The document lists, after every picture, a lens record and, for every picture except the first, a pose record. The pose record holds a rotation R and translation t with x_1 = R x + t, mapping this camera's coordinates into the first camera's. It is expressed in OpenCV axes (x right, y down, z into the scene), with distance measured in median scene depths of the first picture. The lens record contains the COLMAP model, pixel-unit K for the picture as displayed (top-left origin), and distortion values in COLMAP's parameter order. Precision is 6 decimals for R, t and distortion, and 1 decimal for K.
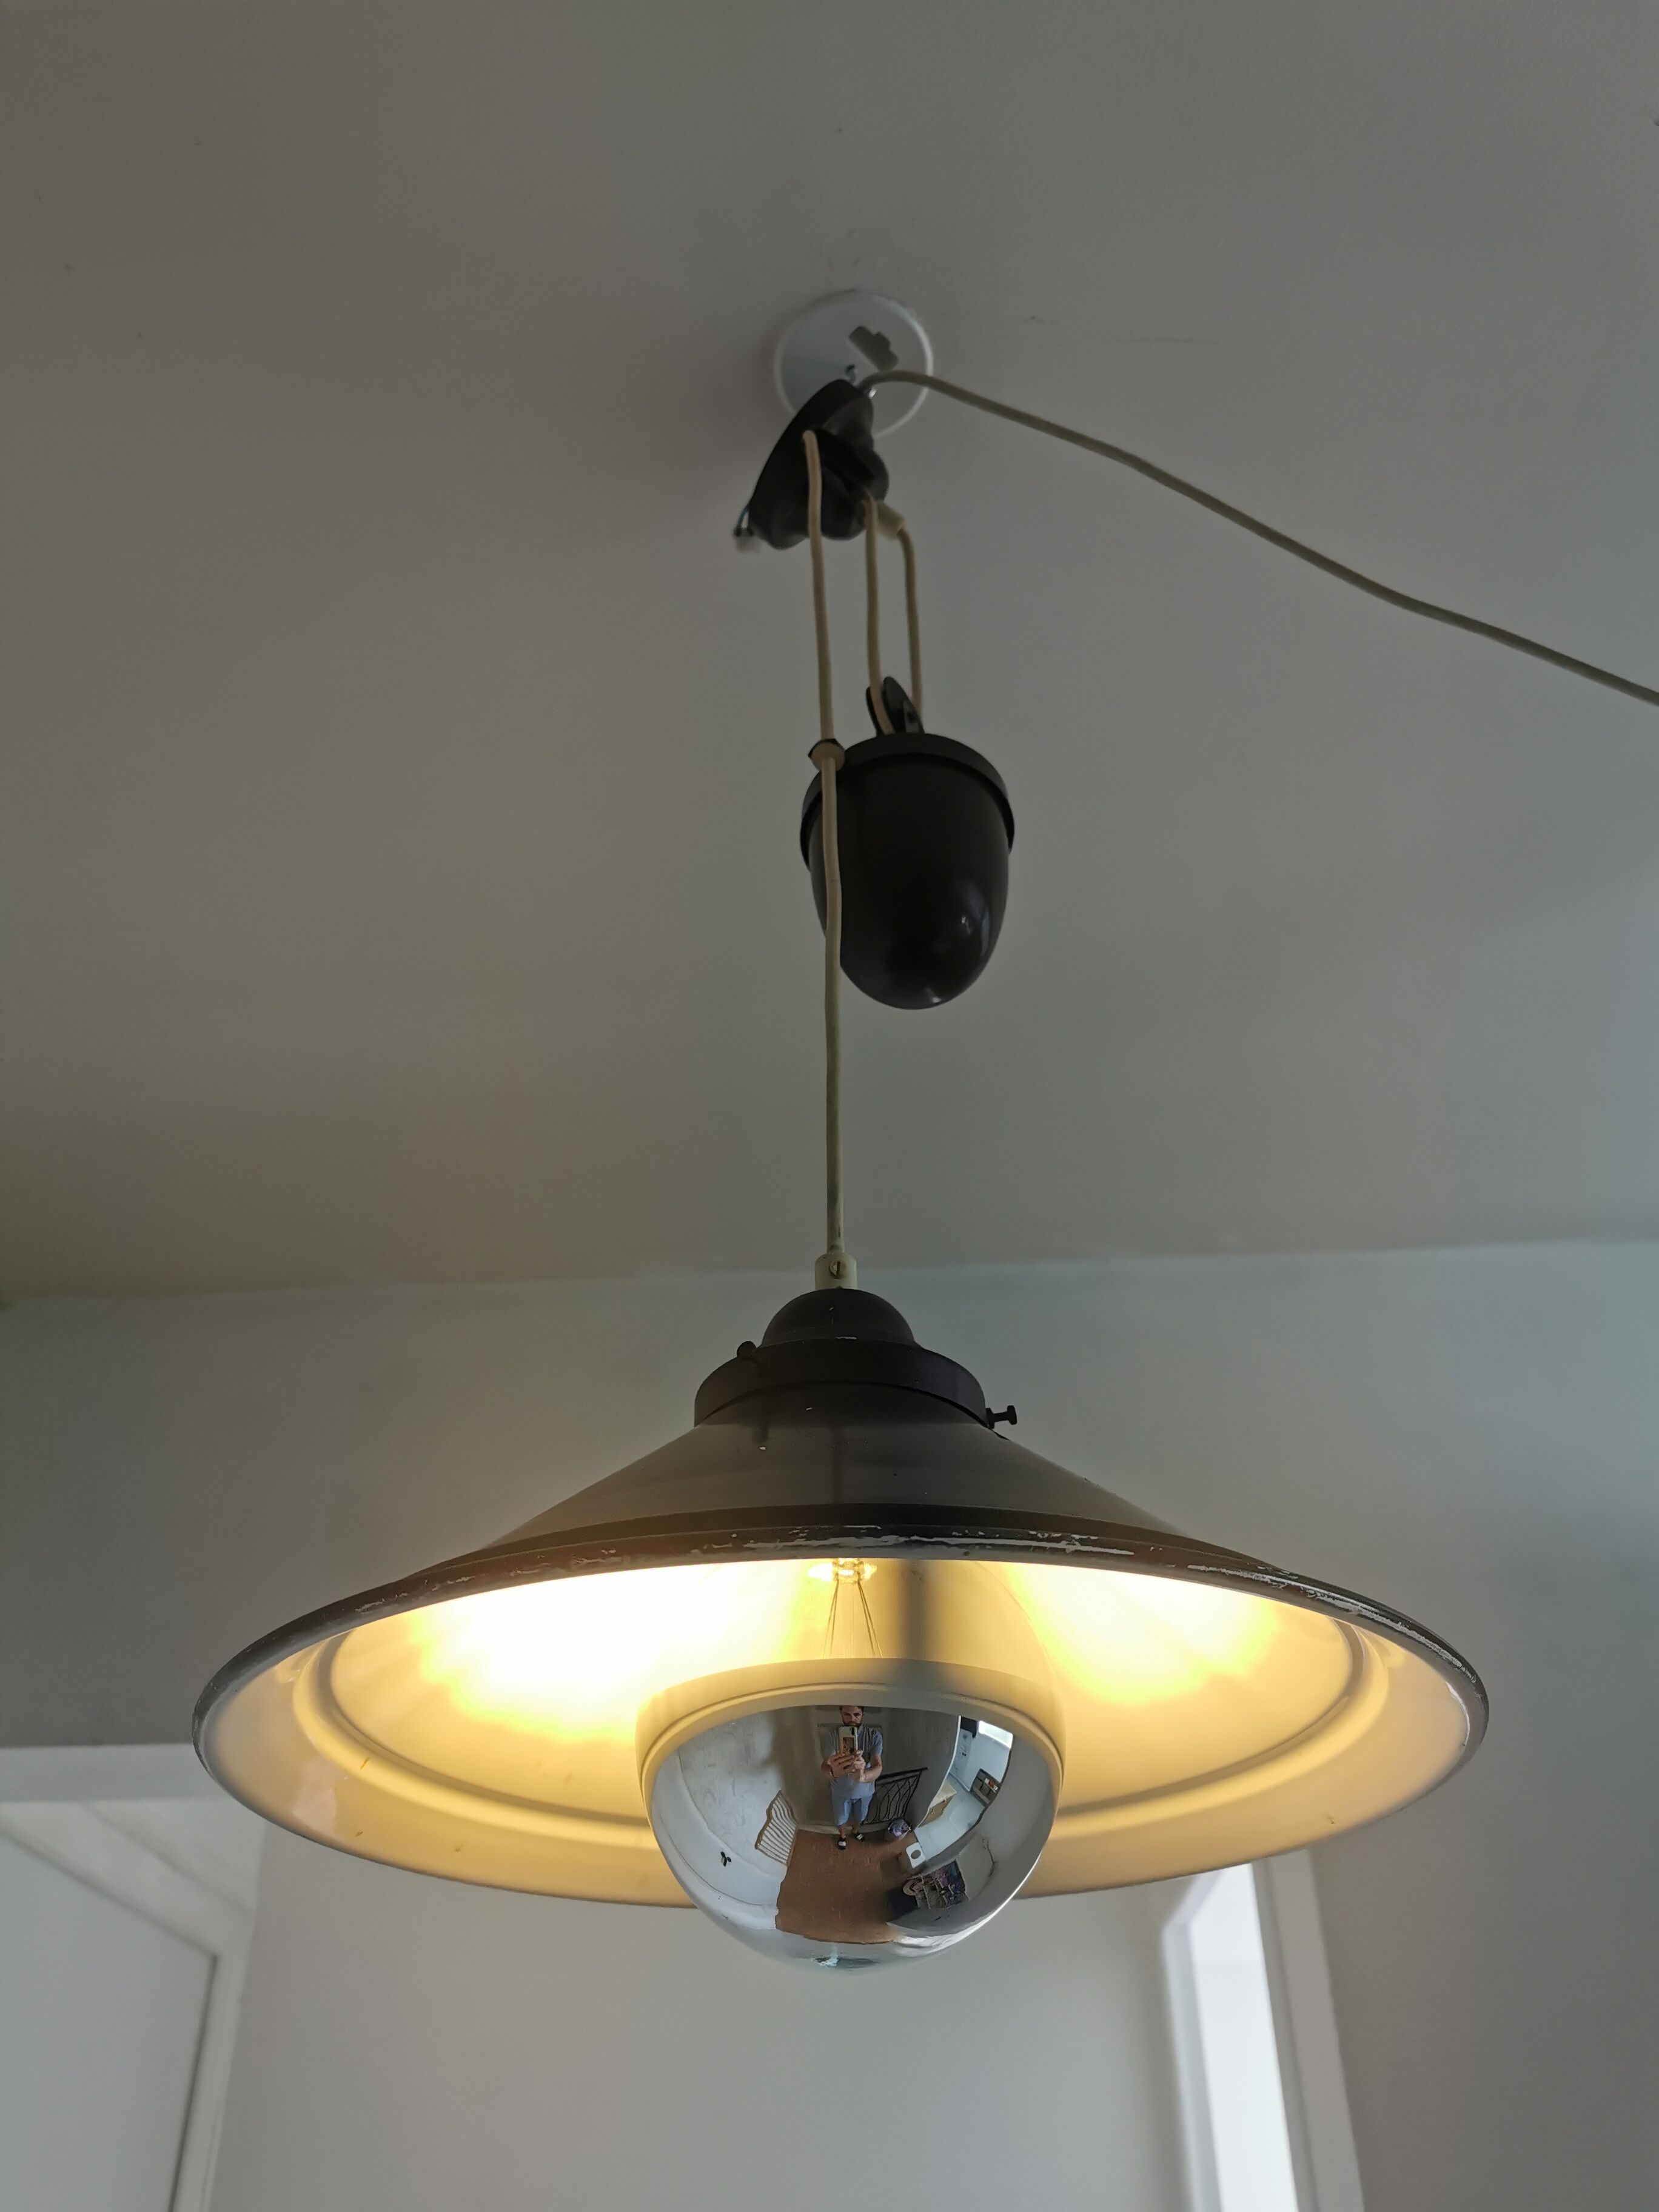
lens RADIAL K [[1733.4, 0, 844.2], [0, 1733.4, 1106.4], [0, 0, 1]] dist [0.051556, -0.106611]
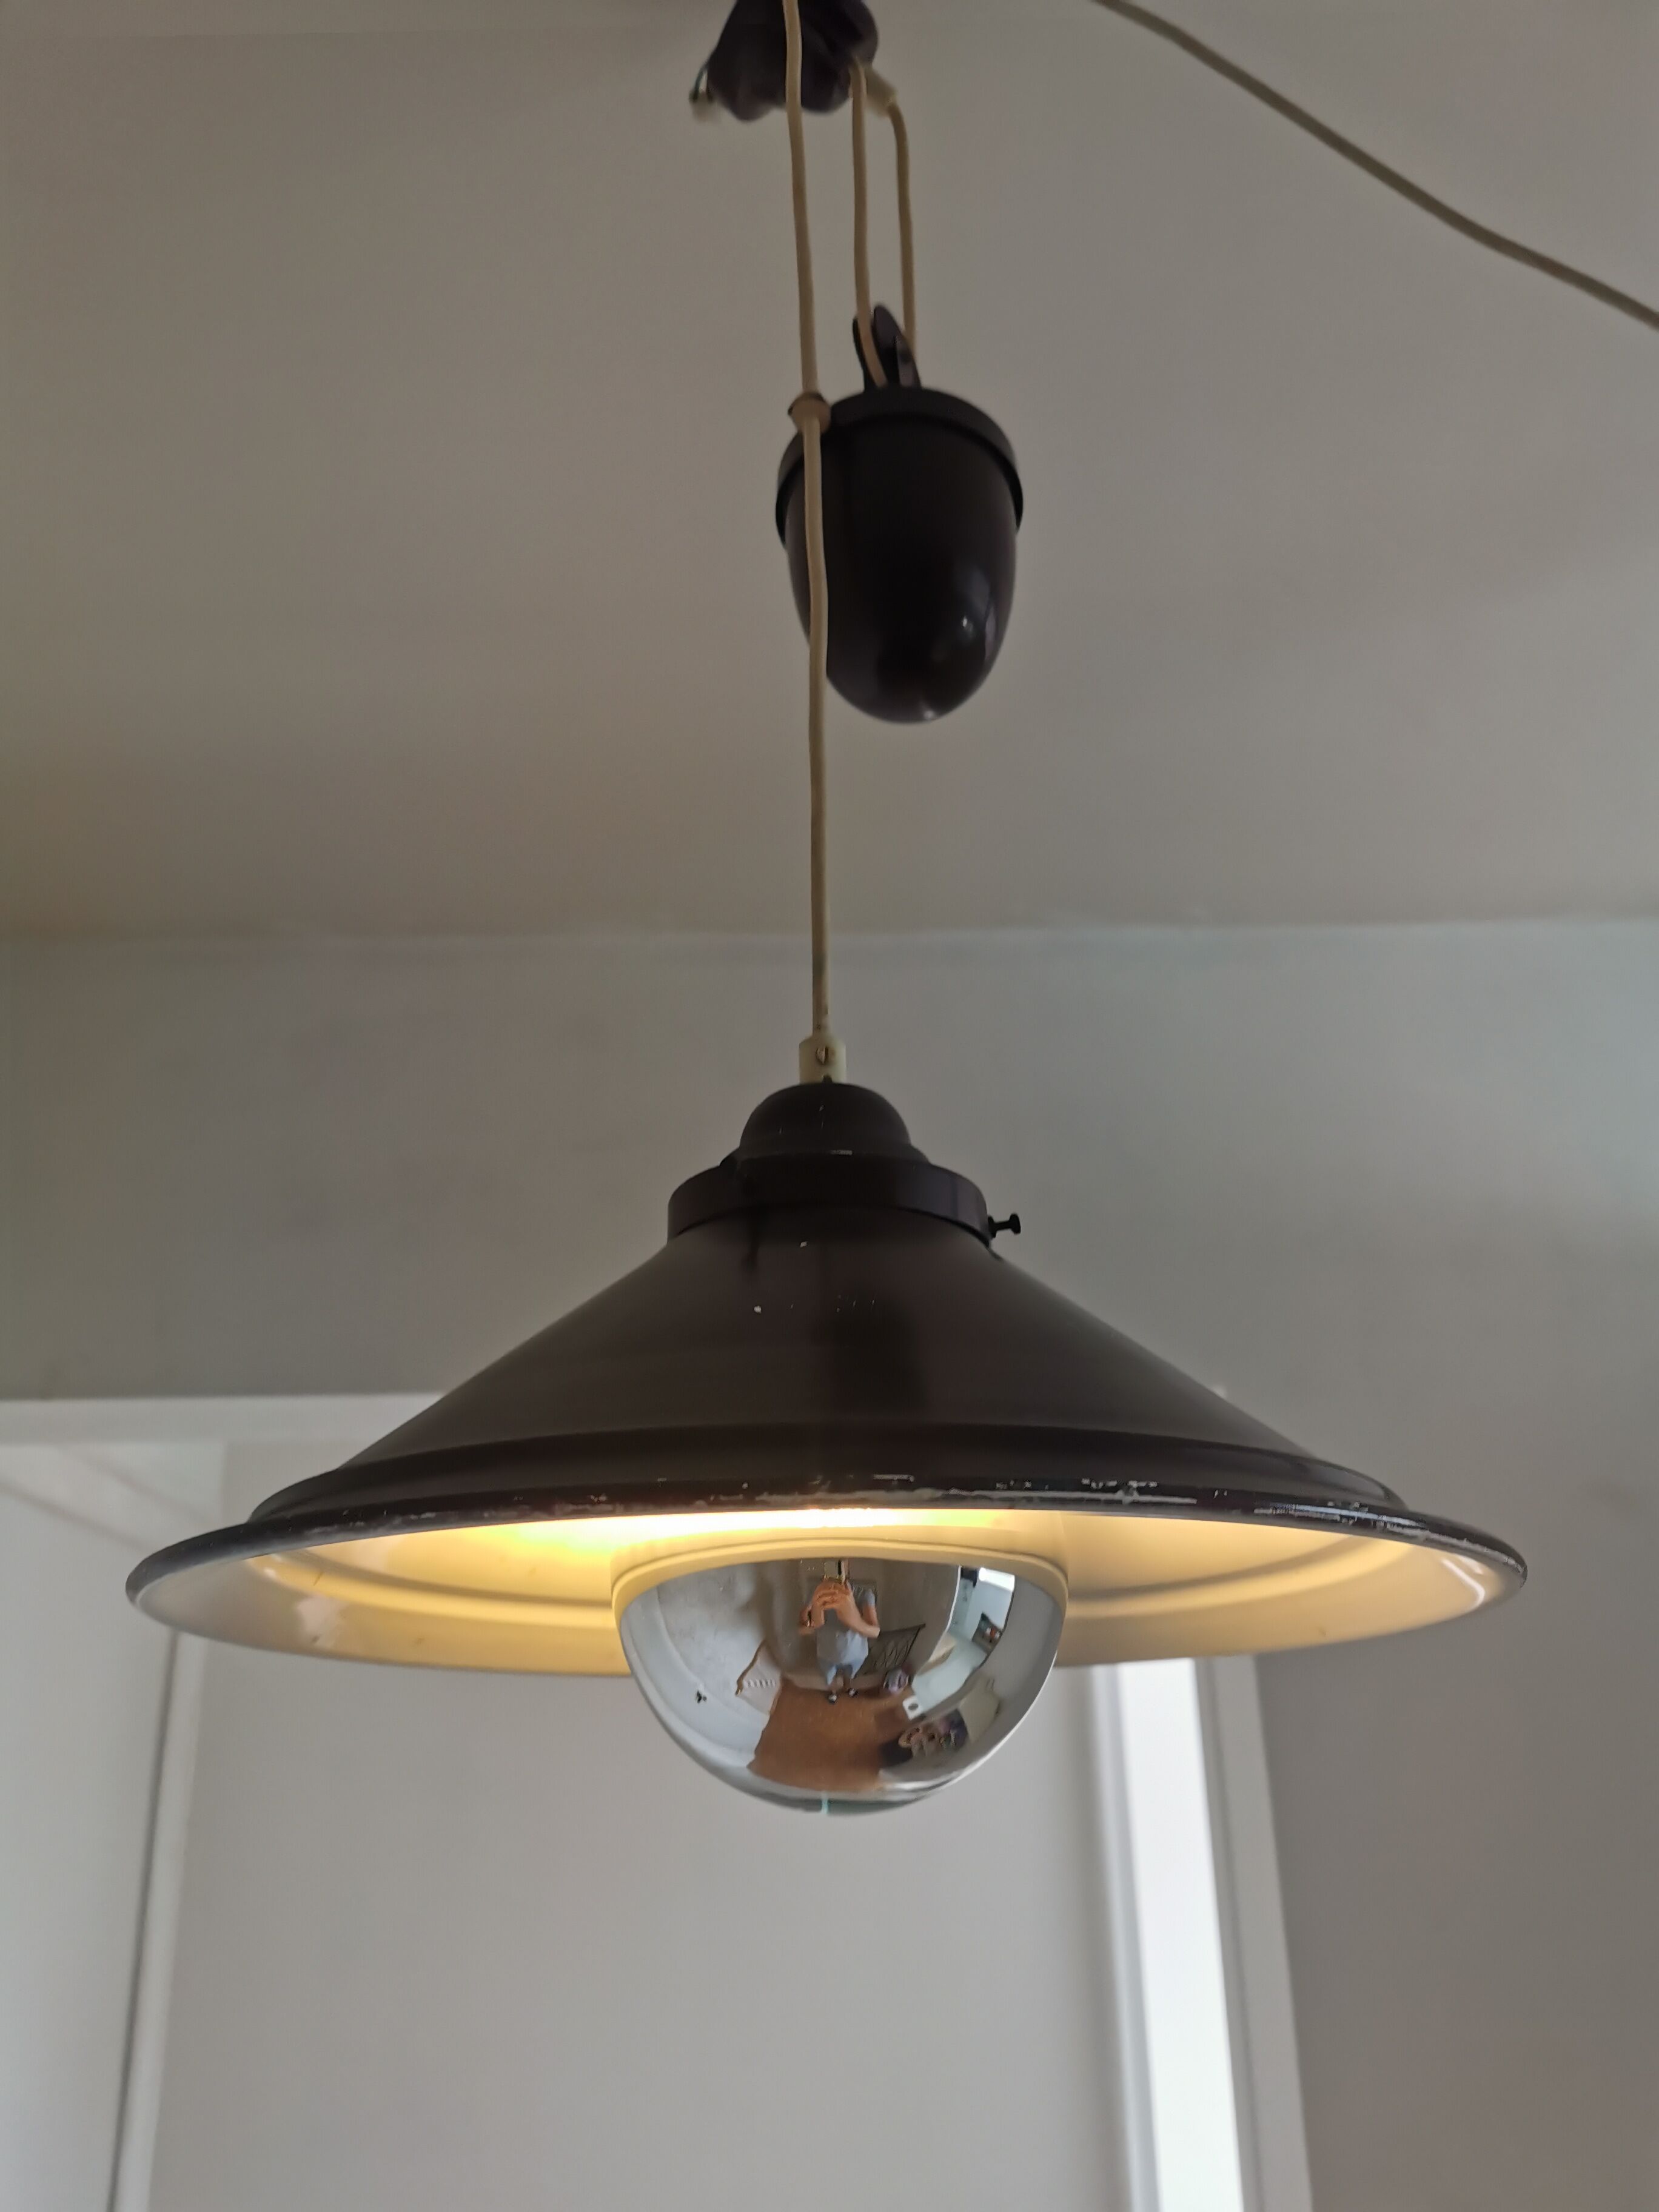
lens RADIAL K [[1831.1, 0, 902.4], [0, 1831.1, 1188.3], [0, 0, 1]] dist [-0.001922, 0.003429]
pose [[0.998047, 0.013043, 0.061092, -0.019127], [-0.026473, 0.974112, 0.224509, -0.047065], [-0.056582, -0.225687, 0.972555, 0.063018]]
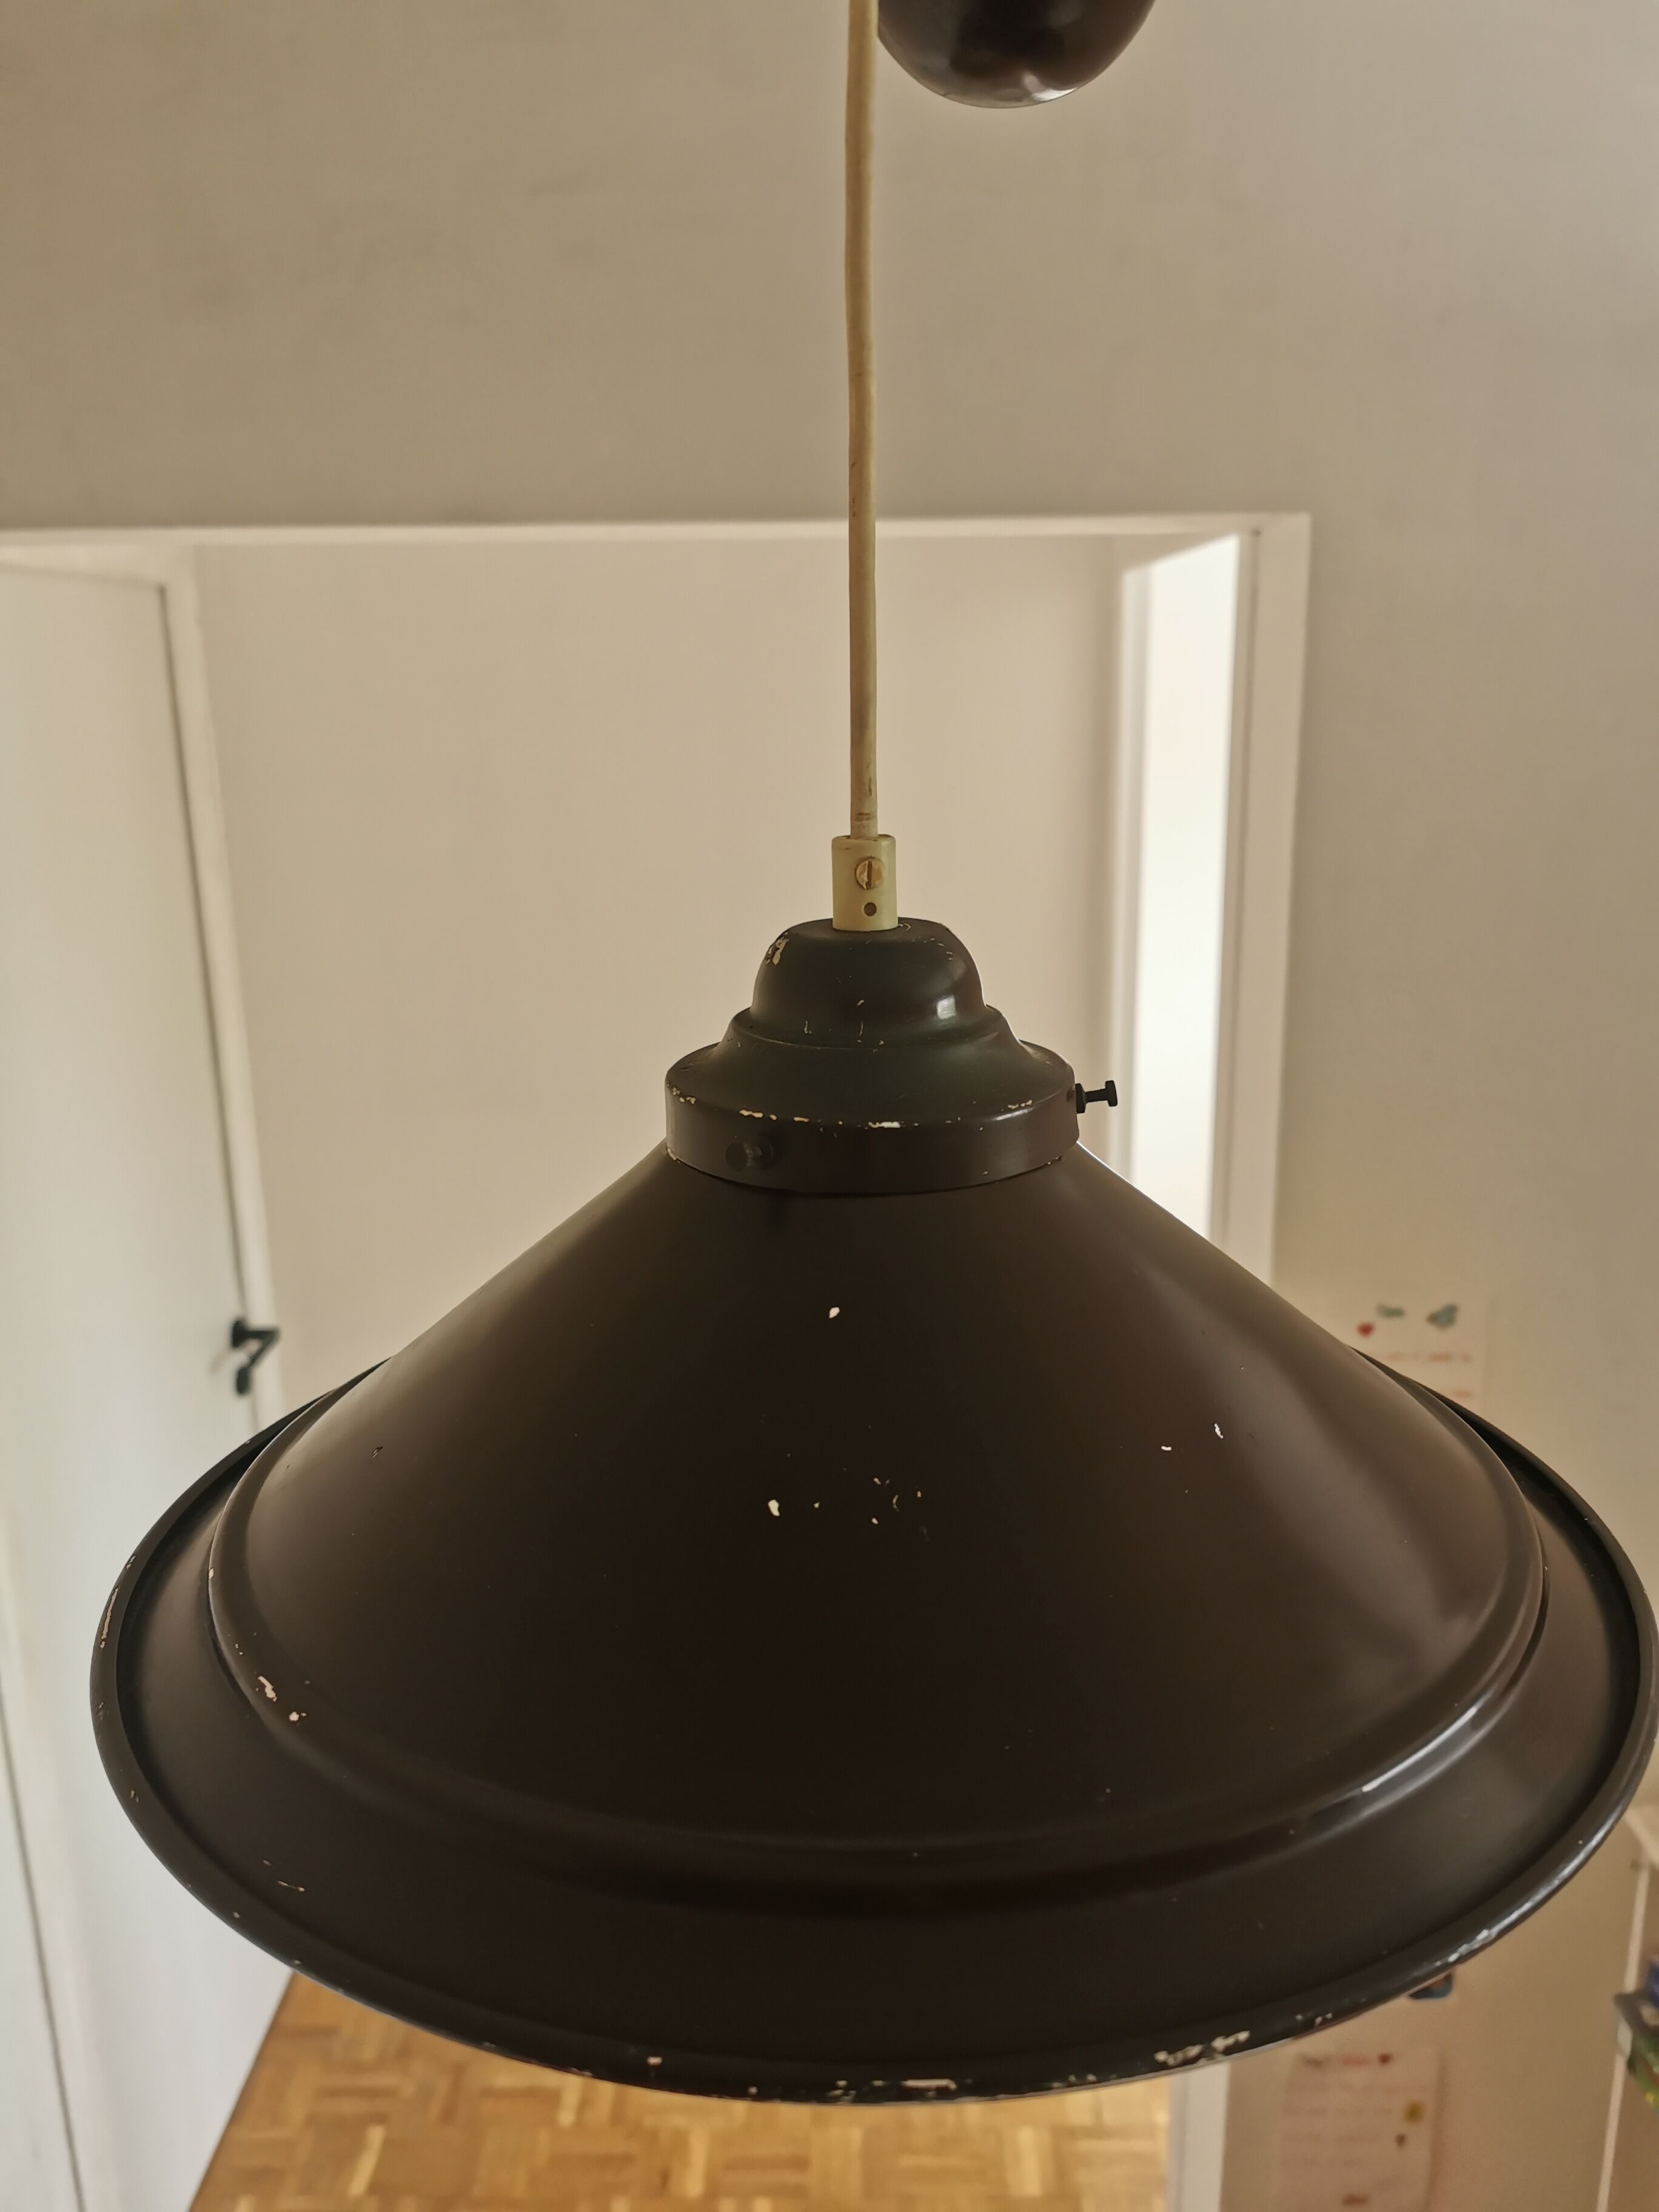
lens RADIAL K [[1831.1, 0, 902.4], [0, 1831.1, 1188.3], [0, 0, 1]] dist [-0.001922, 0.003429]
pose [[0.999323, 0.008775, 0.035726, -0.013020], [-0.032753, 0.654428, 0.755415, -0.310001], [-0.016752, -0.756074, 0.654272, 0.418845]]
